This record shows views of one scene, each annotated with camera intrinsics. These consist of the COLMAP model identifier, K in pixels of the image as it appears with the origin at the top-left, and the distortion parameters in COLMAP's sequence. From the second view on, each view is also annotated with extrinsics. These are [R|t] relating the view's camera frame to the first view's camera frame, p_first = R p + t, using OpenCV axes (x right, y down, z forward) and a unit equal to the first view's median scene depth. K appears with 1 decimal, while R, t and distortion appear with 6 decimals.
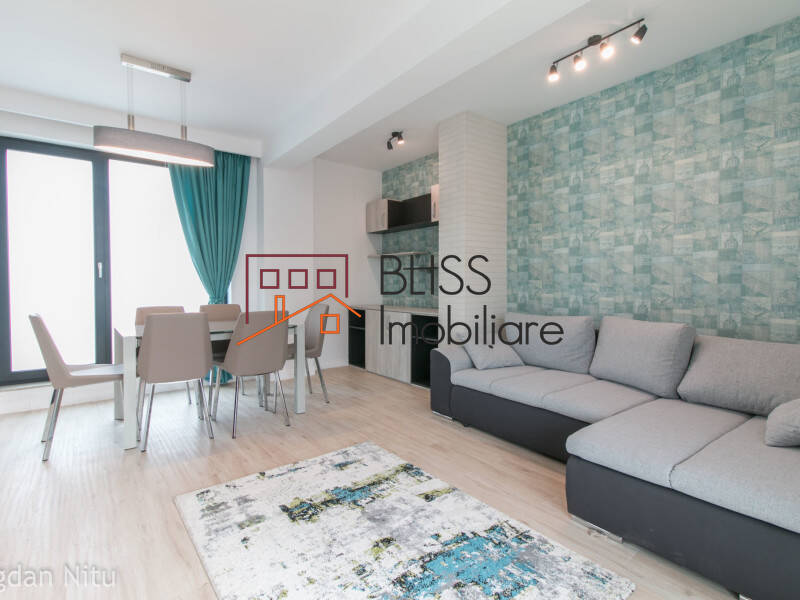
lens RADIAL K [[412.3, 0, 395.6], [0, 412.3, 293.2], [0, 0, 1]] dist [-0.001967, -0.000033]
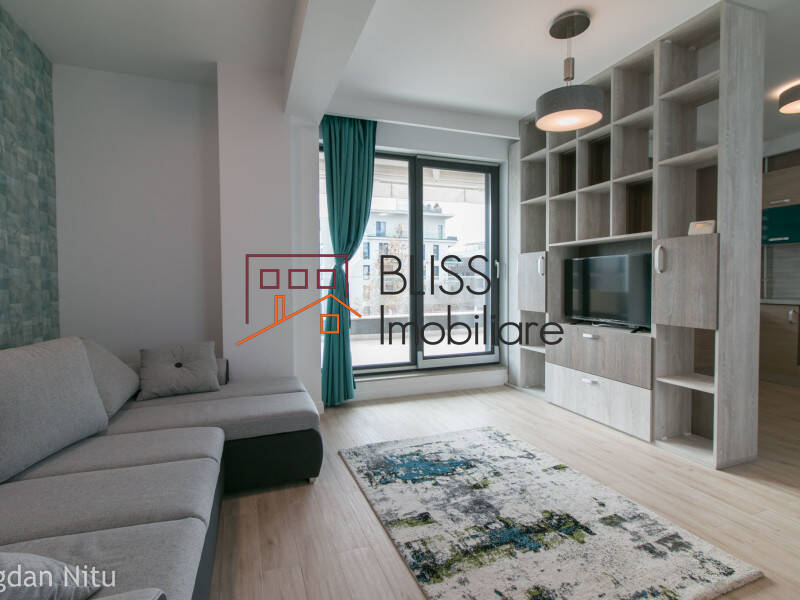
lens RADIAL K [[412.3, 0, 395.6], [0, 412.3, 293.2], [0, 0, 1]] dist [-0.001967, -0.000033]
pose [[-0.959029, -0.001337, 0.283305, -0.125951], [0.014061, 0.998532, 0.052312, -0.051035], [-0.282959, 0.054152, -0.957602, 2.022871]]
